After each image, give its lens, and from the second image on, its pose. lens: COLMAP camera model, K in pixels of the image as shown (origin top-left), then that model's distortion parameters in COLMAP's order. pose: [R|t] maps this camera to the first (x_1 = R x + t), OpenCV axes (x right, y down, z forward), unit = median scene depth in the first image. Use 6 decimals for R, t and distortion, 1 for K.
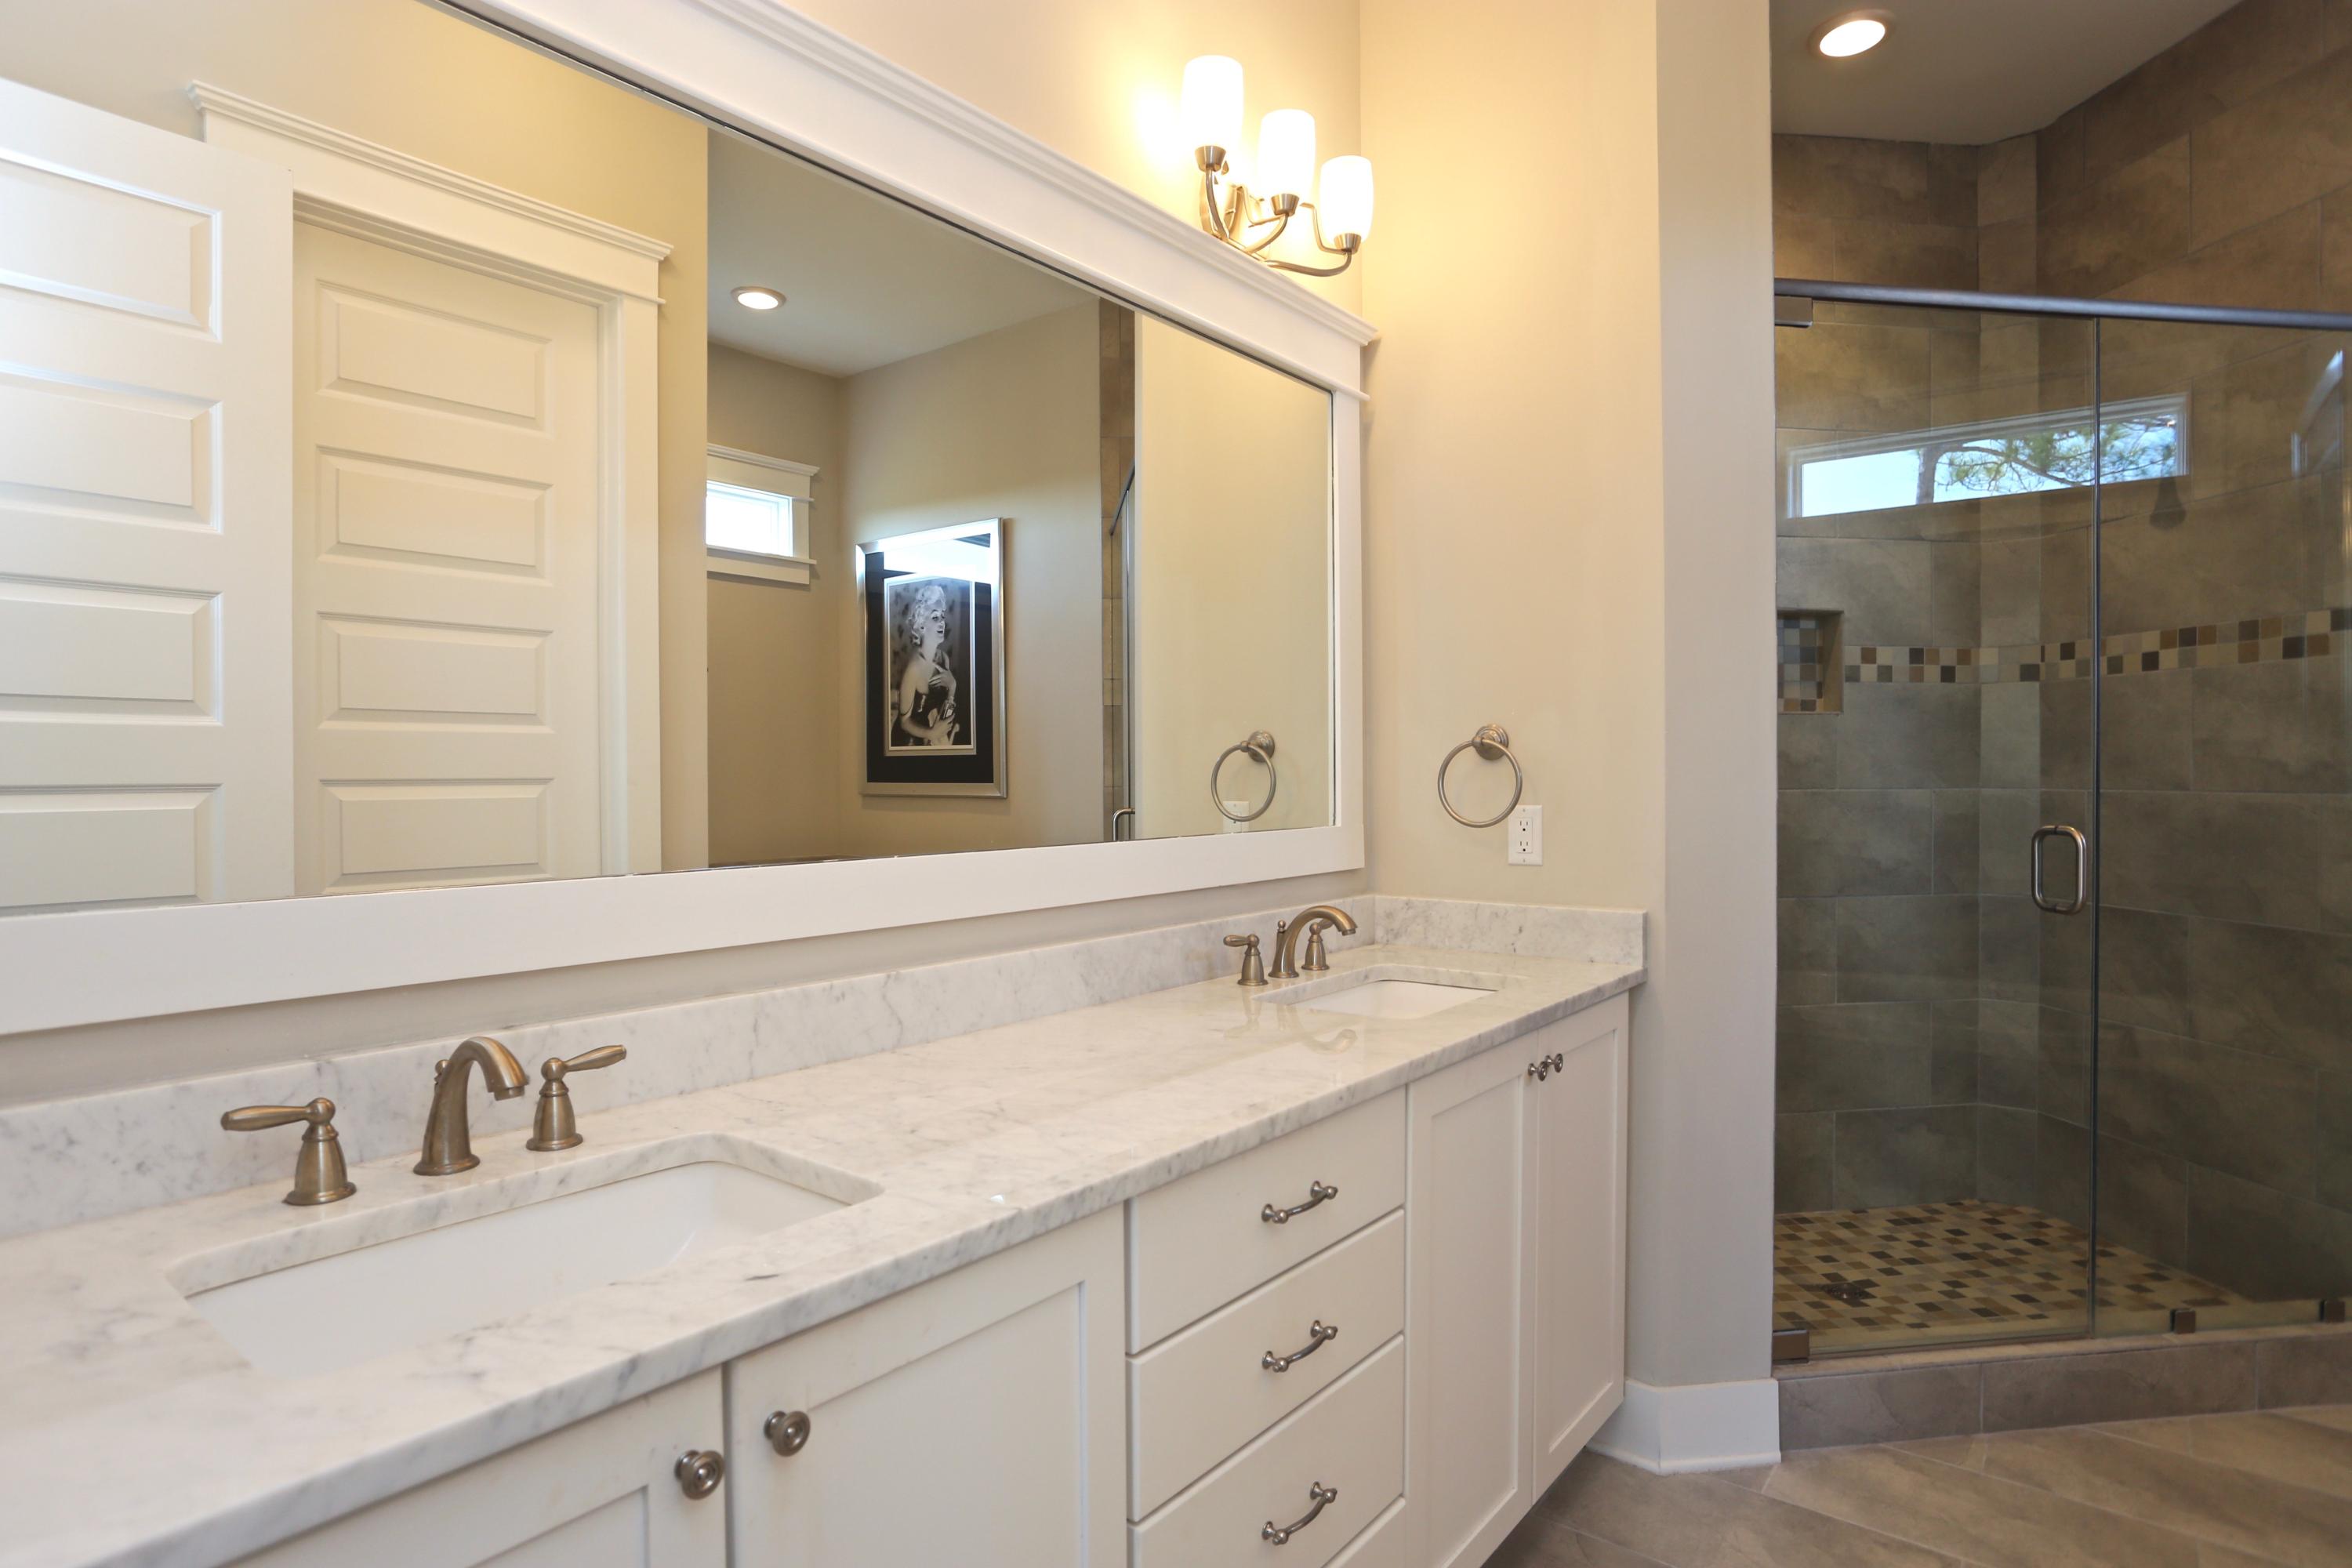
lens RADIAL K [[1284.3, 0, 1176.0], [0, 1284.3, 784.0], [0, 0, 1]] dist [-0.090698, 0.055990]
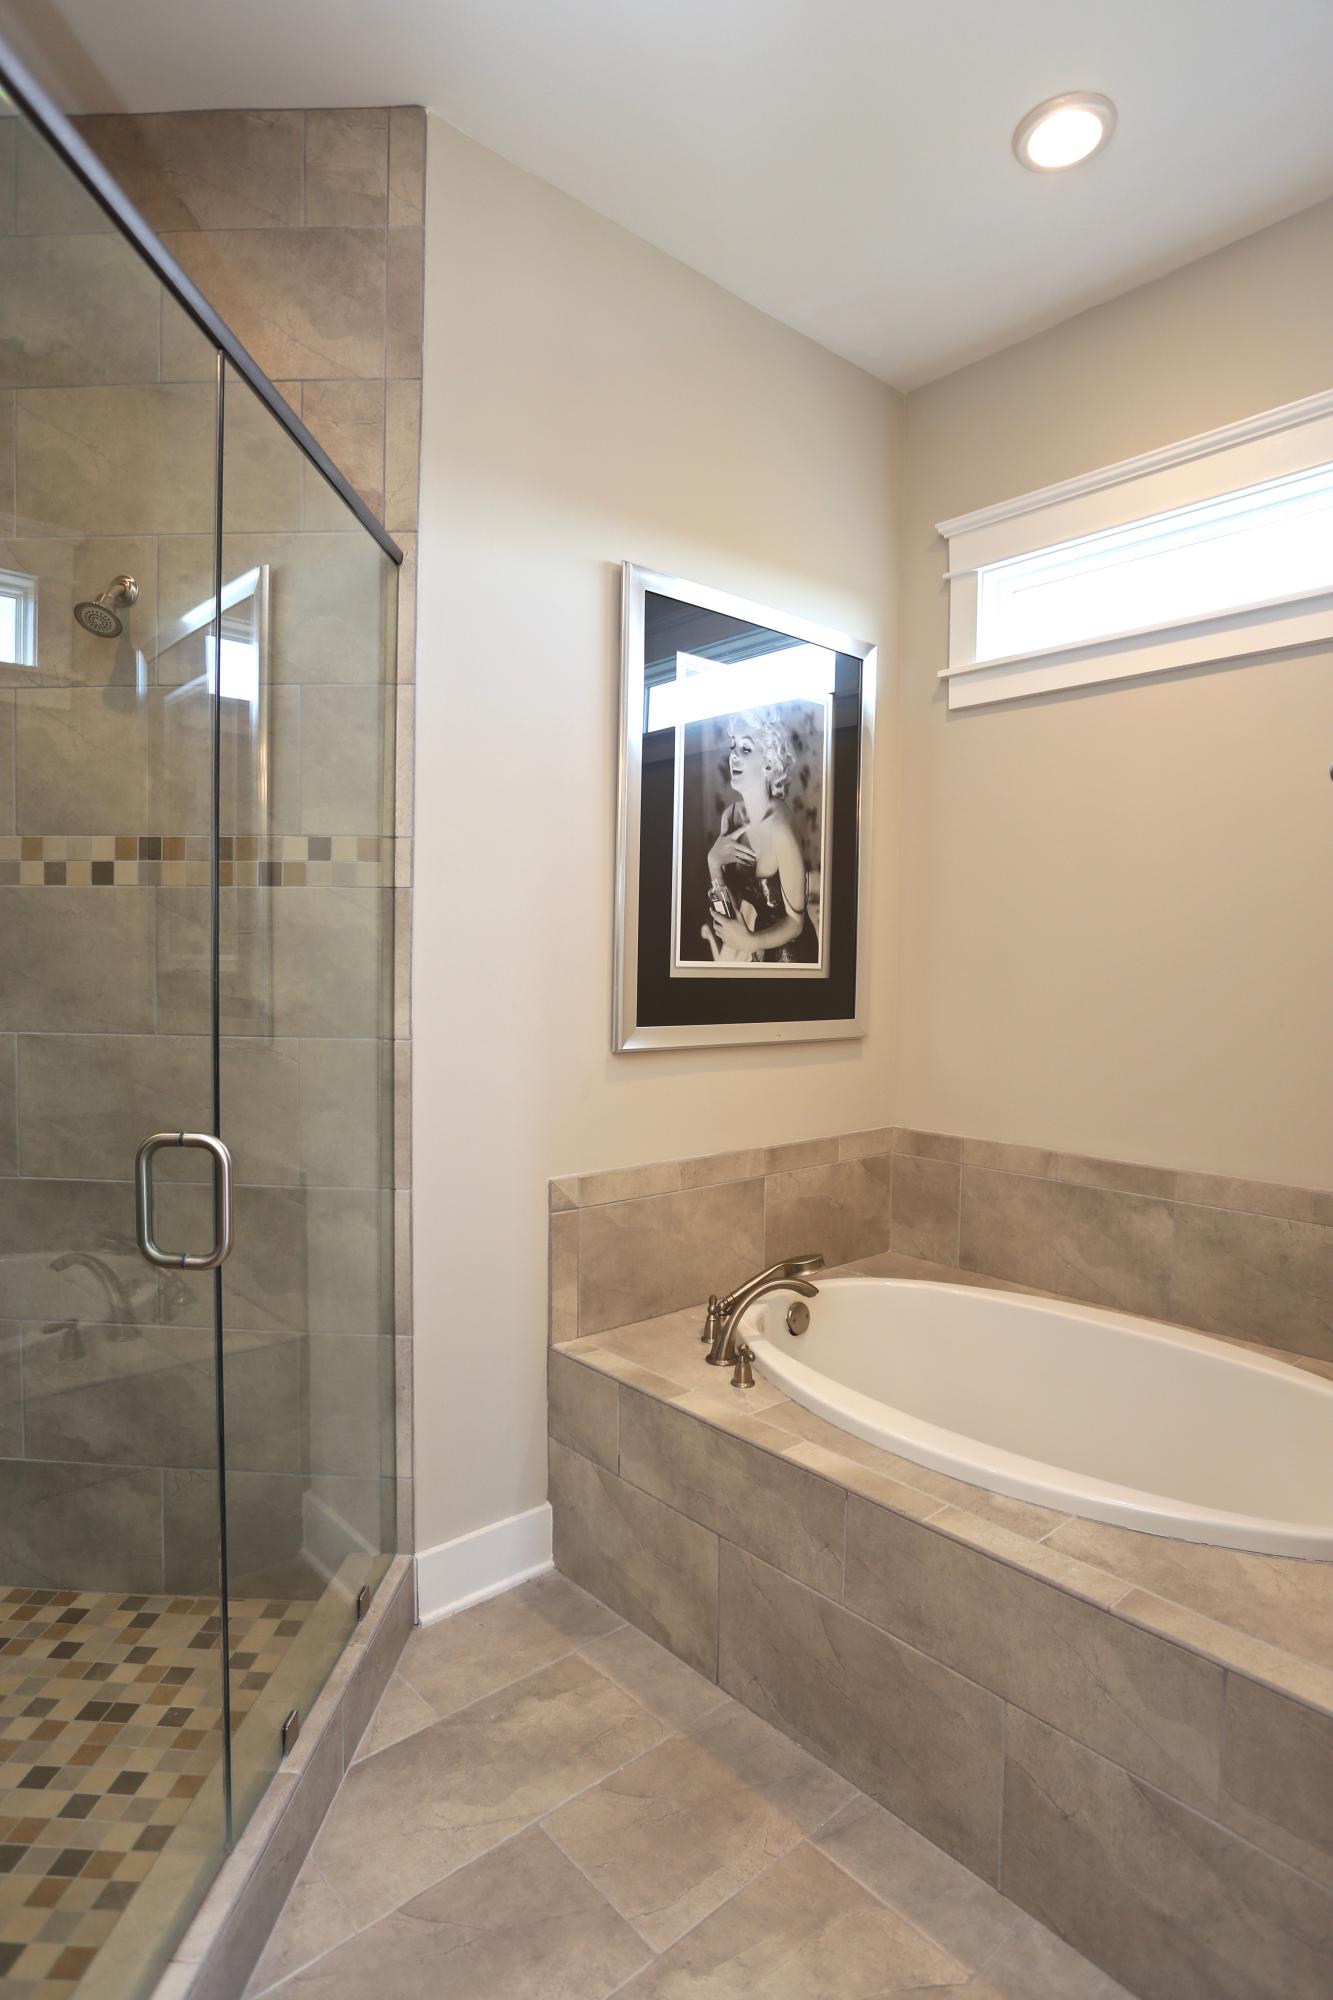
lens RADIAL K [[1092.1, 0, 666.5], [0, 1092.1, 1000.0], [0, 0, 1]] dist [-0.090698, 0.055990]
pose [[0.185714, -0.031424, 0.982101, 0.177528], [-0.006537, 0.999427, 0.033215, -0.044020], [-0.982582, -0.012588, 0.185402, 0.533598]]
